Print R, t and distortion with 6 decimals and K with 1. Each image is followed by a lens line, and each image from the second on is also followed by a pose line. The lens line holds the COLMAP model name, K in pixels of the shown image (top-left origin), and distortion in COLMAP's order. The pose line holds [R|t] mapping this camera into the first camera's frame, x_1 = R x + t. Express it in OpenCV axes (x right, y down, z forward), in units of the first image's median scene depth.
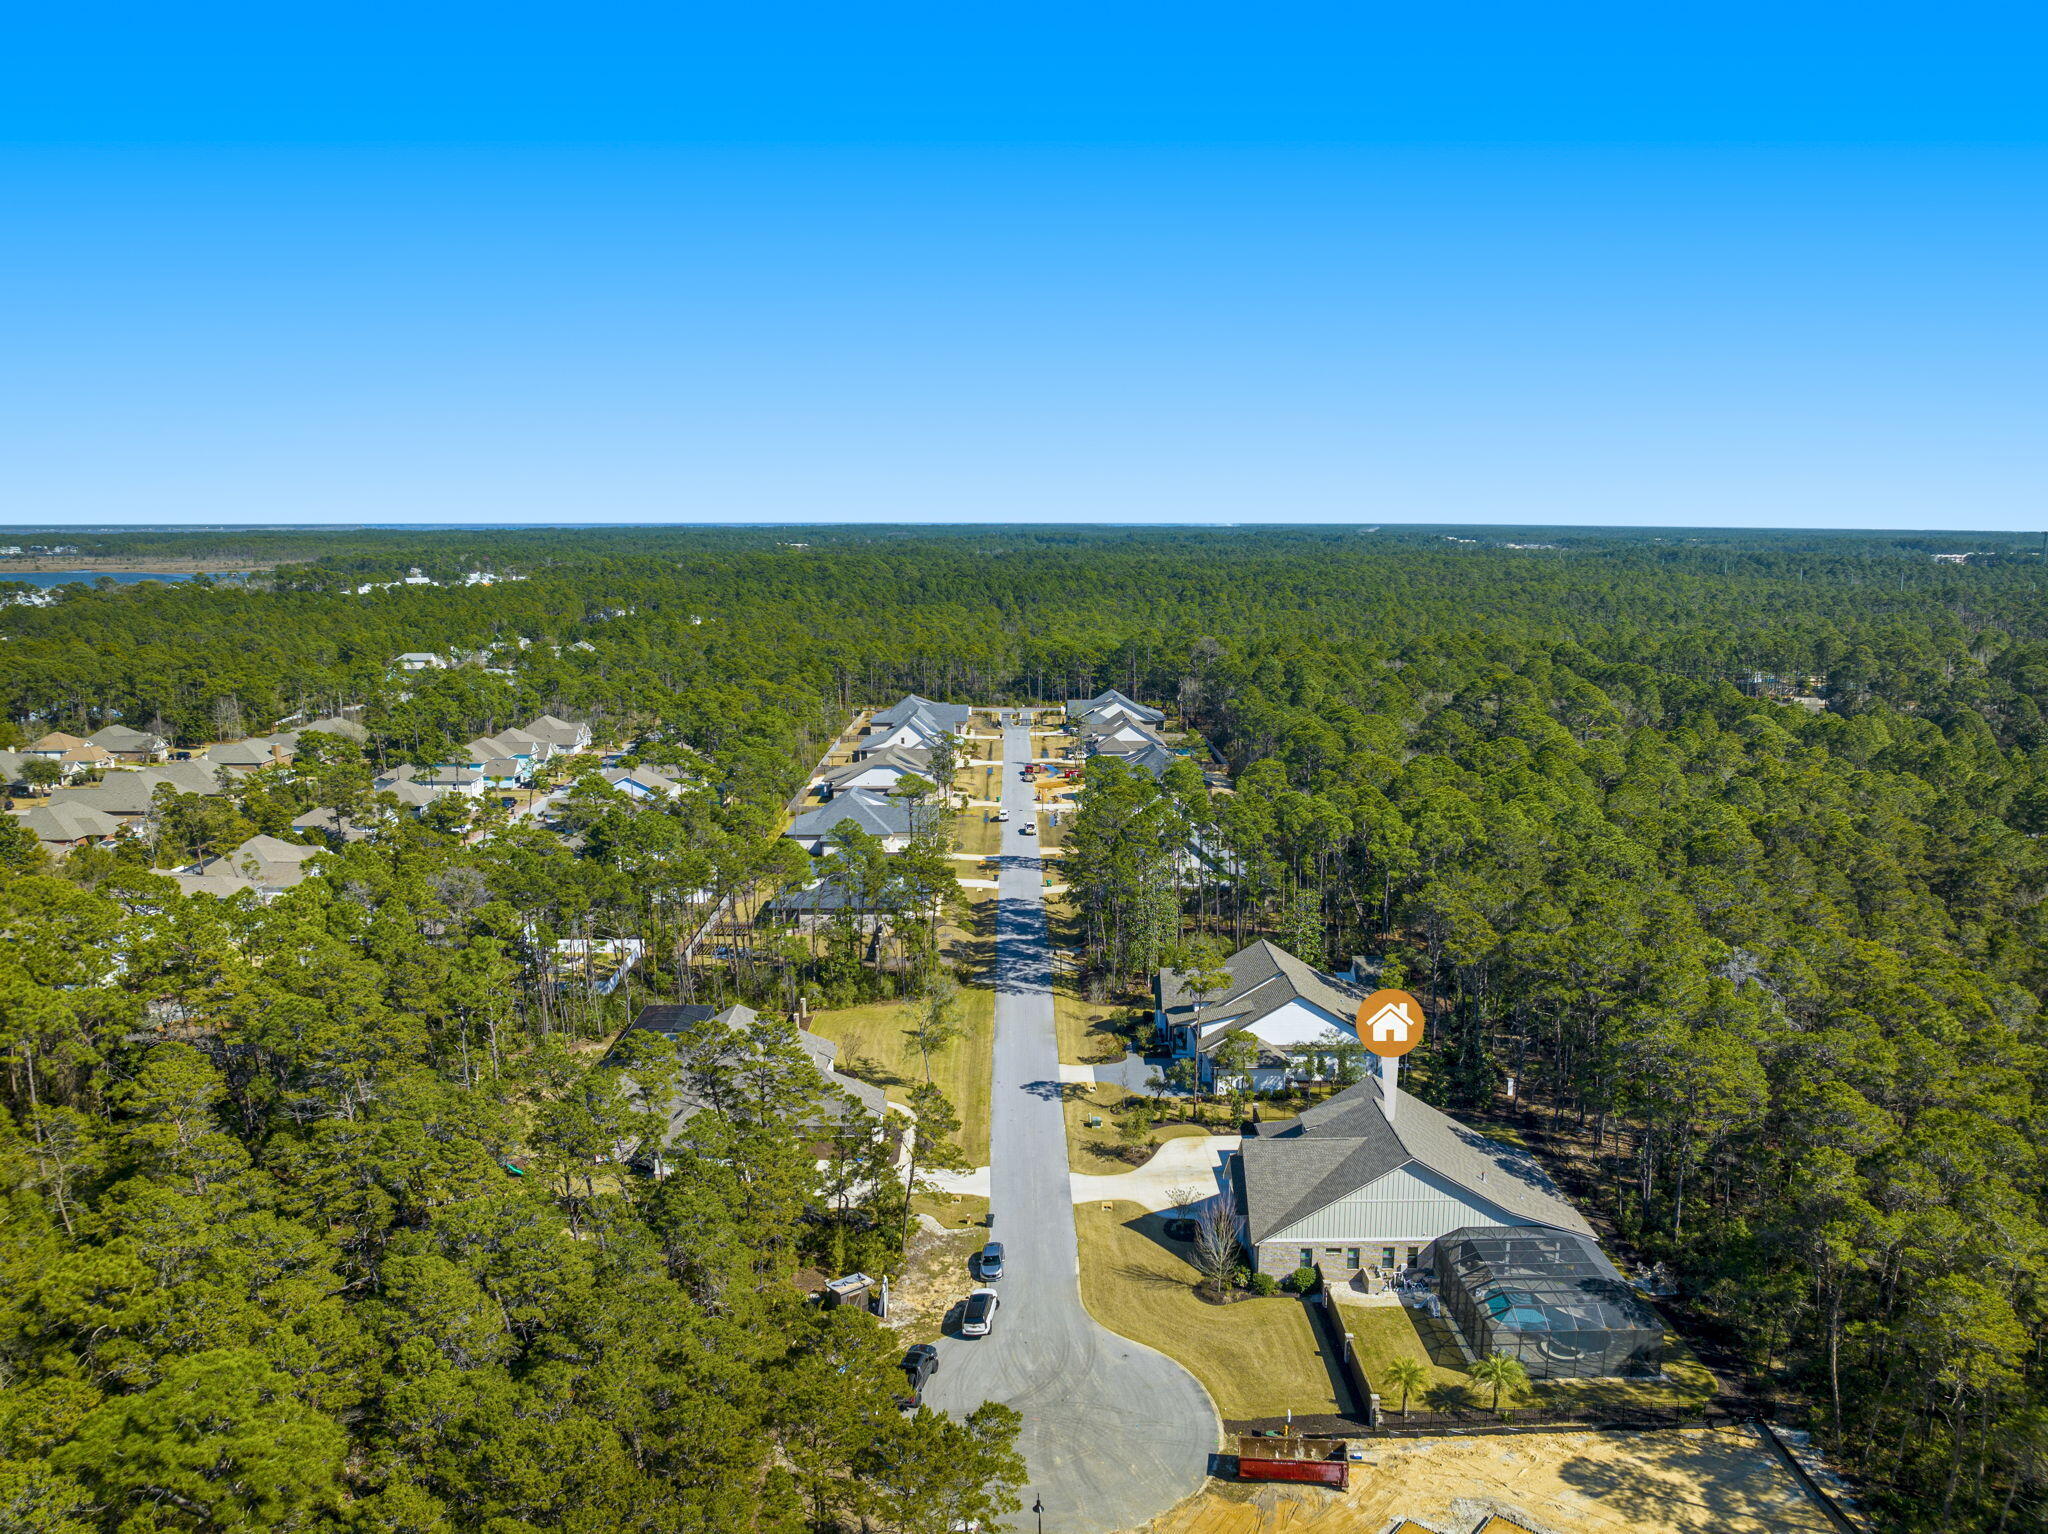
lens RADIAL K [[1477.9, 0, 1024.1], [0, 1477.9, 770.3], [0, 0, 1]] dist [-0.038714, 0.002140]
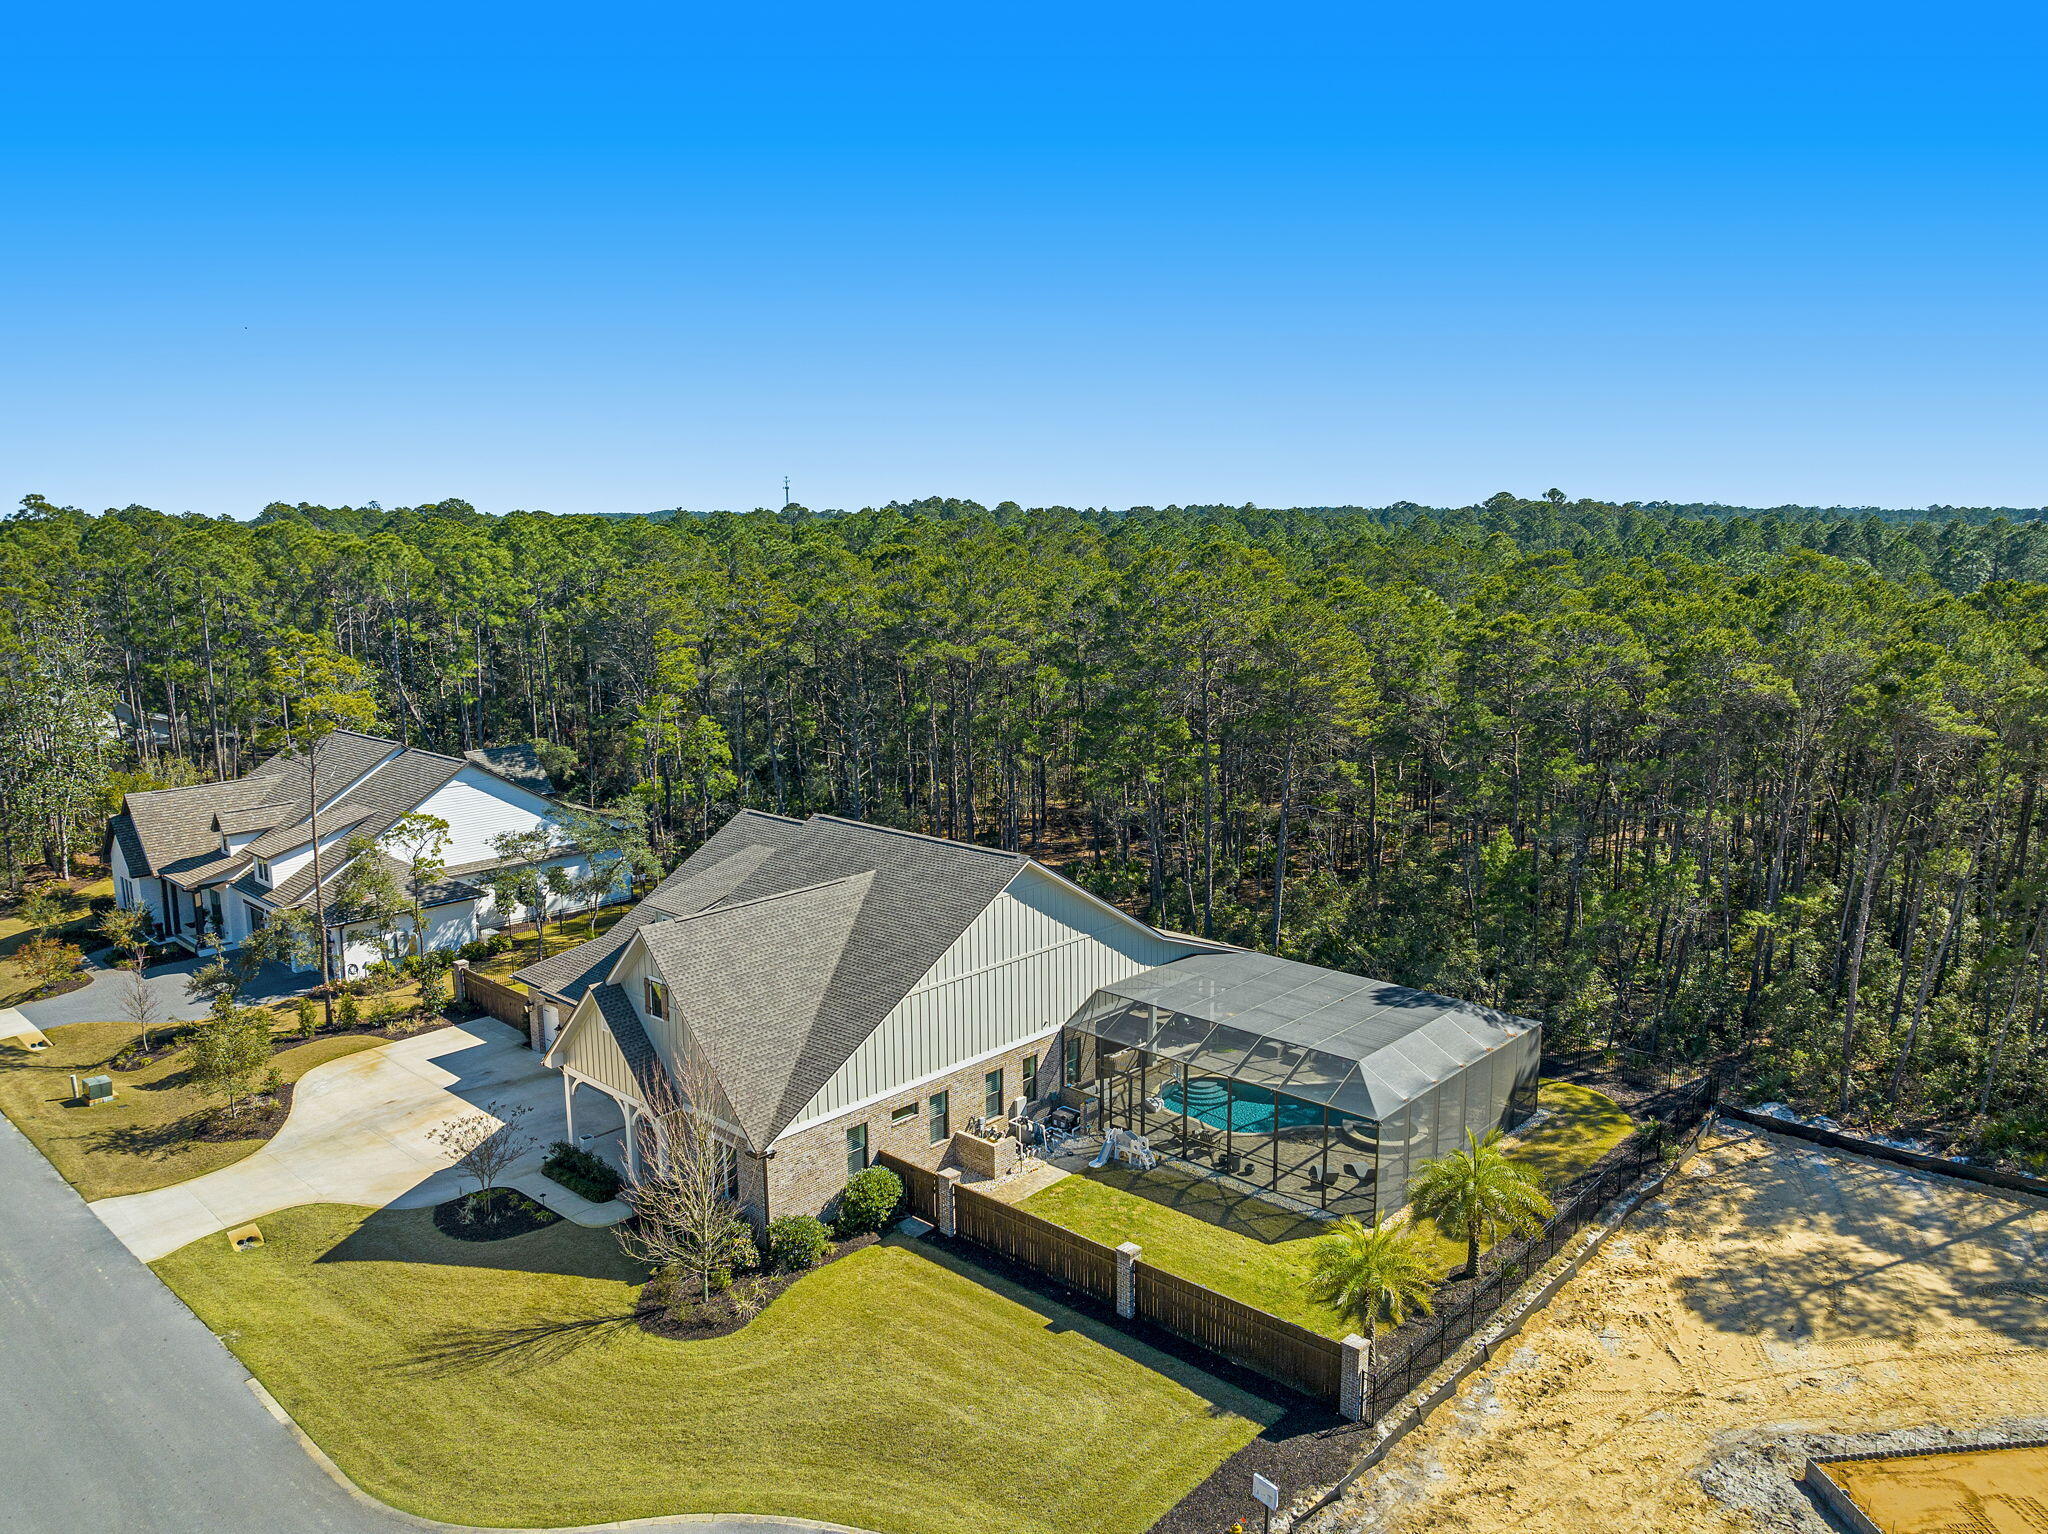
lens RADIAL K [[1477.9, 0, 1023.8], [0, 1477.9, 765.3], [0, 0, 1]] dist [-0.038714, 0.002140]
pose [[0.690874, -0.127497, 0.711644, -0.063521], [0.138851, 0.989403, 0.042462, 0.211255], [-0.709516, 0.069476, 0.701256, 0.661382]]
